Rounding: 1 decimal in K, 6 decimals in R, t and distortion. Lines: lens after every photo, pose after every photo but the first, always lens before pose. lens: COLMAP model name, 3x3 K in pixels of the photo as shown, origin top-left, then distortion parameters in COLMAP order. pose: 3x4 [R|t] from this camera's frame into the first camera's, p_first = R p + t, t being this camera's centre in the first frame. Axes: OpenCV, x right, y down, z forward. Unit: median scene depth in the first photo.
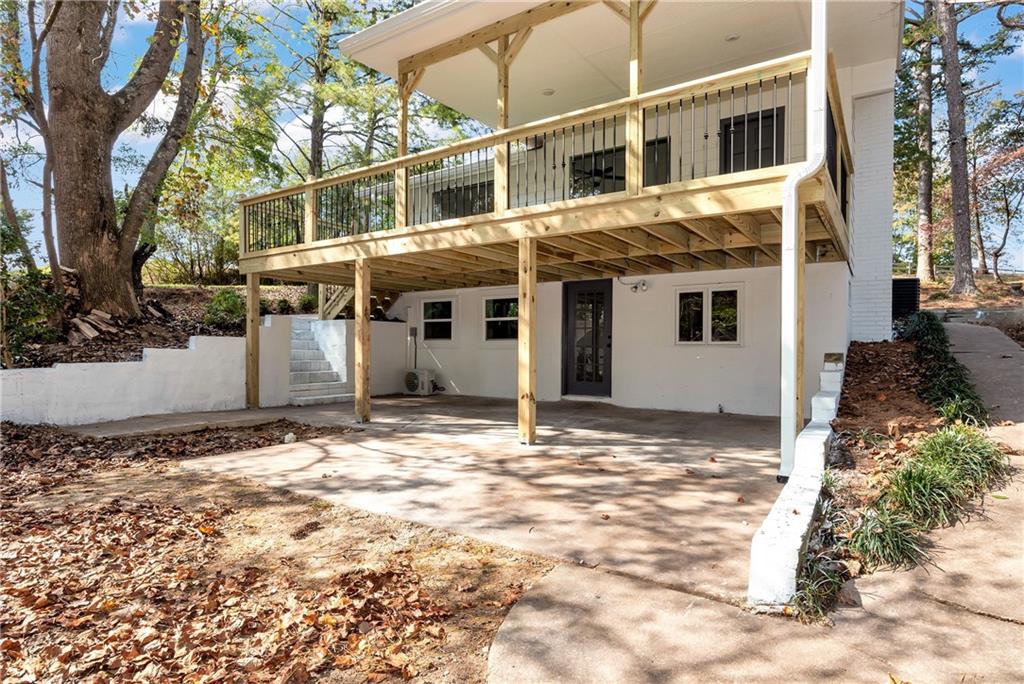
lens RADIAL K [[558.1, 0, 512.0], [0, 558.1, 342.0], [0, 0, 1]] dist [0.000815, -0.000688]
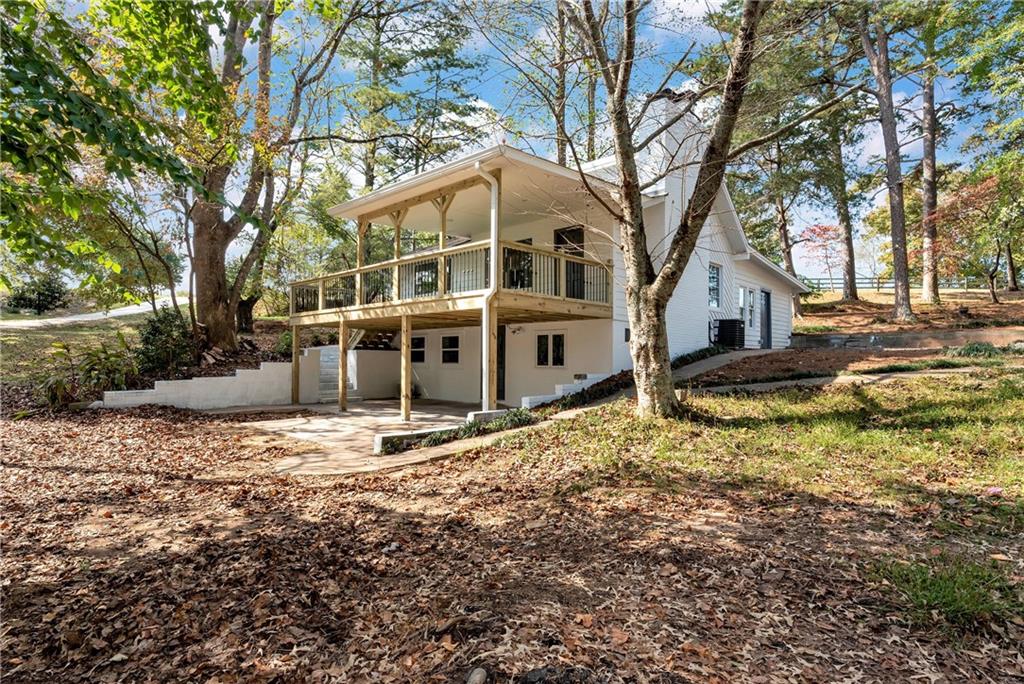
lens RADIAL K [[558.1, 0, 512.0], [0, 558.1, 342.0], [0, 0, 1]] dist [0.000815, -0.000688]
pose [[0.983700, -0.005876, -0.179719, 0.534399], [0.001655, 0.999720, -0.023623, -0.031868], [0.179807, 0.022940, 0.983434, -0.612716]]
